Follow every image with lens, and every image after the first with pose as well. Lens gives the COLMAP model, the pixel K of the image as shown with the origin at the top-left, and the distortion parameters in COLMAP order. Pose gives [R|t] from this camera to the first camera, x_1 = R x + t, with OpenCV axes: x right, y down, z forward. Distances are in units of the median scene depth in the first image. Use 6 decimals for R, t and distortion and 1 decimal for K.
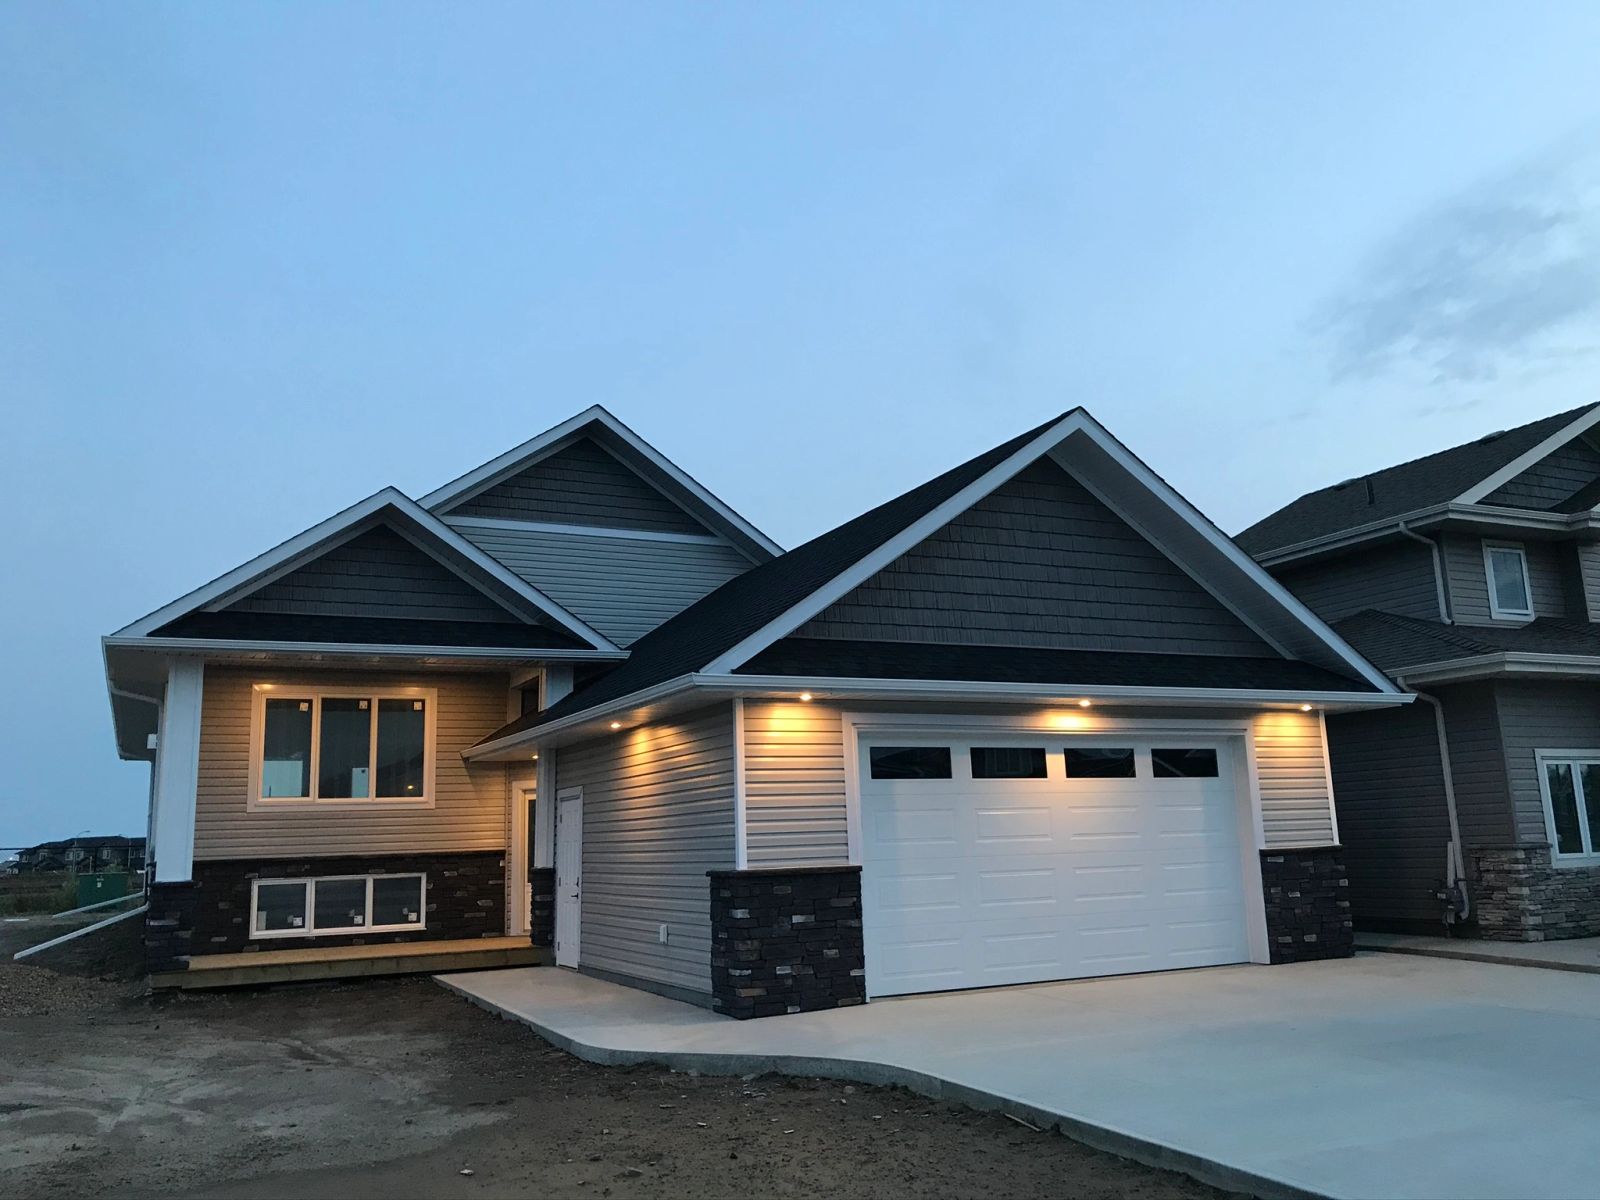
lens RADIAL K [[1290.2, 0, 800.0], [0, 1290.2, 600.0], [0, 0, 1]] dist [0.033546, 0.000180]
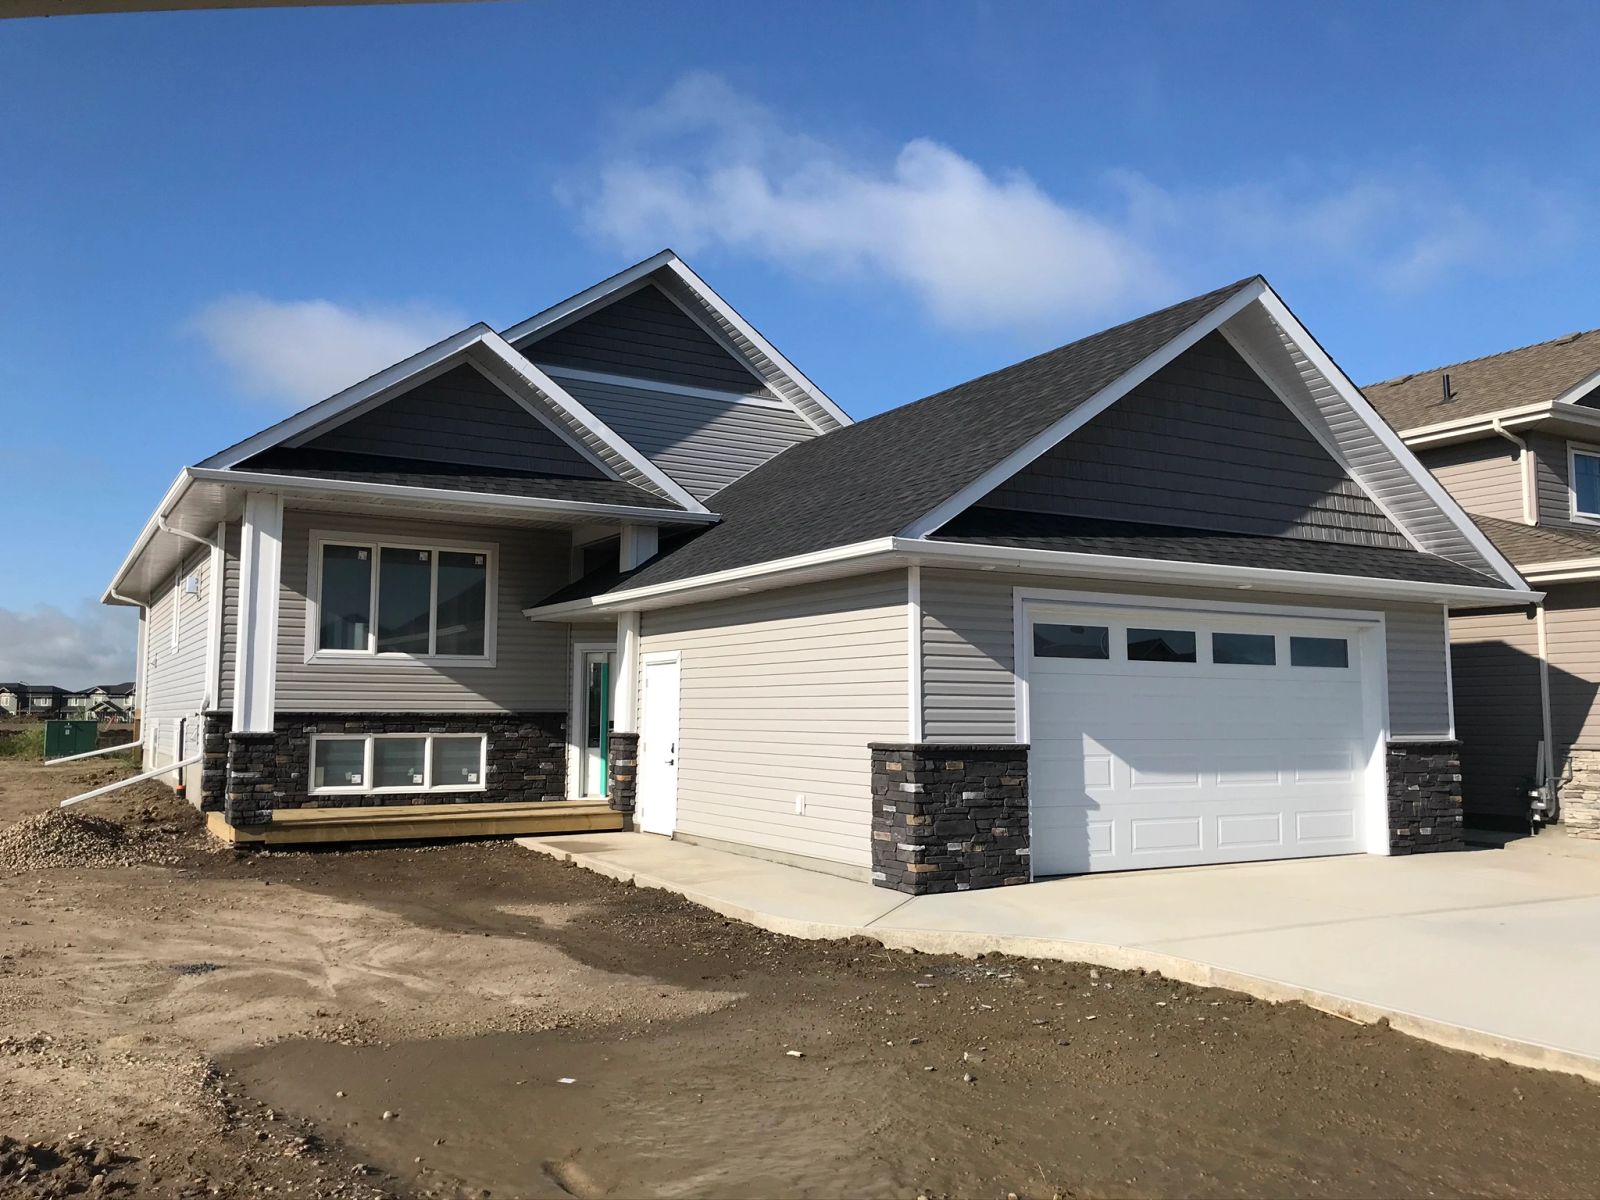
lens RADIAL K [[1274.2, 0, 800.0], [0, 1274.2, 600.0], [0, 0, 1]] dist [0.115830, -0.146963]
pose [[0.996473, 0.043831, 0.071564, -0.141543], [-0.050352, 0.994483, 0.092023, 0.013359], [-0.067136, -0.095302, 0.993182, 0.048706]]
